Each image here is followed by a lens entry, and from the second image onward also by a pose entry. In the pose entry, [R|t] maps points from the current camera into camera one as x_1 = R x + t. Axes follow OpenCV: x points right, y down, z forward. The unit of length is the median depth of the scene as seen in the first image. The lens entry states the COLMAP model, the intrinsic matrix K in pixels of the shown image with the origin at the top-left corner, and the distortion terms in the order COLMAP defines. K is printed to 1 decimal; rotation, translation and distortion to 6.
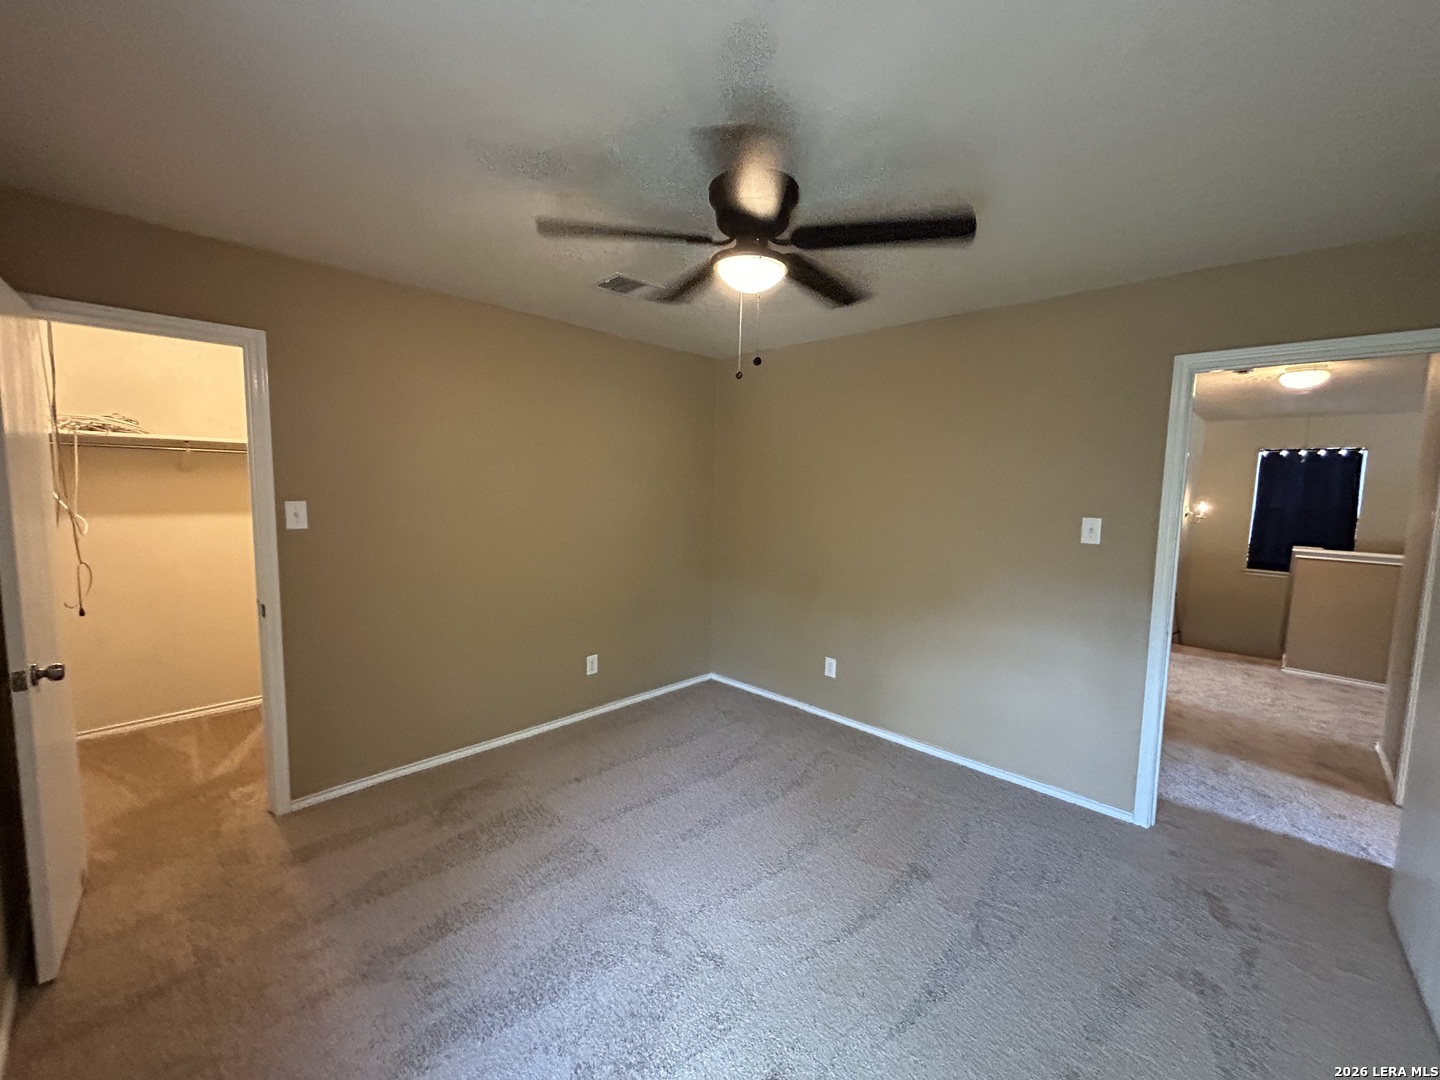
lens RADIAL K [[587.9, 0, 713.1], [0, 587.9, 536.7], [0, 0, 1]] dist [-0.000263, 0.000503]
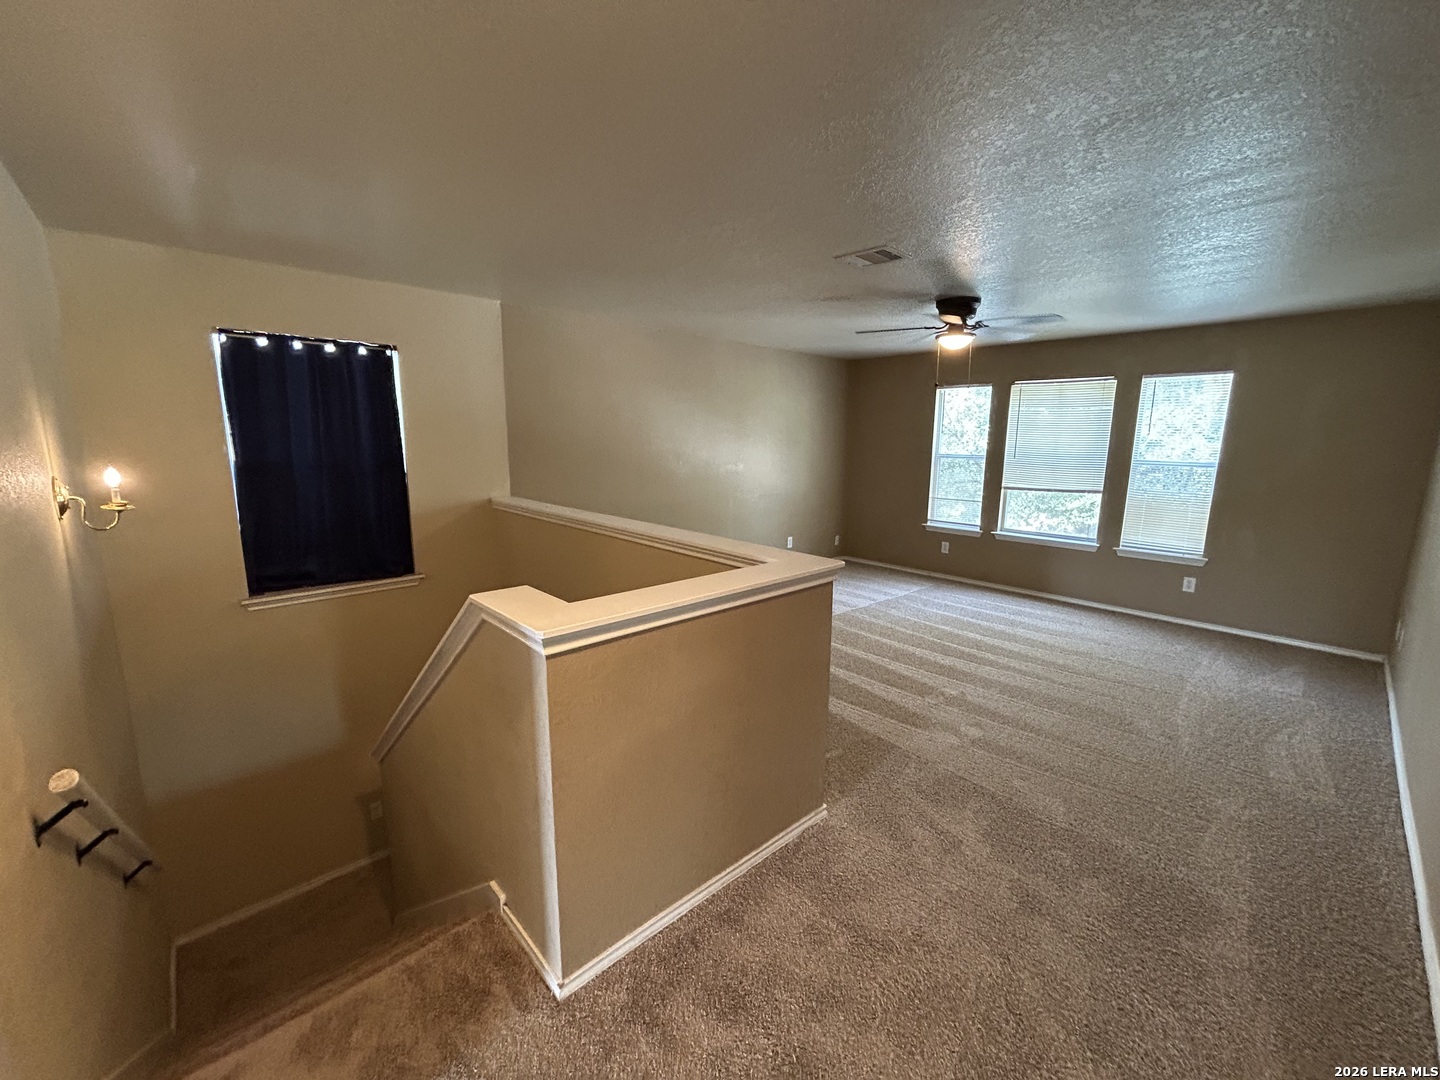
lens RADIAL K [[587.9, 0, 713.1], [0, 587.9, 536.7], [0, 0, 1]] dist [-0.000263, 0.000503]
pose [[0.056577, -0.198204, 0.978526, 0.471365], [0.082876, 0.977646, 0.193234, -0.048494], [-0.994953, 0.070164, 0.071739, 0.580981]]
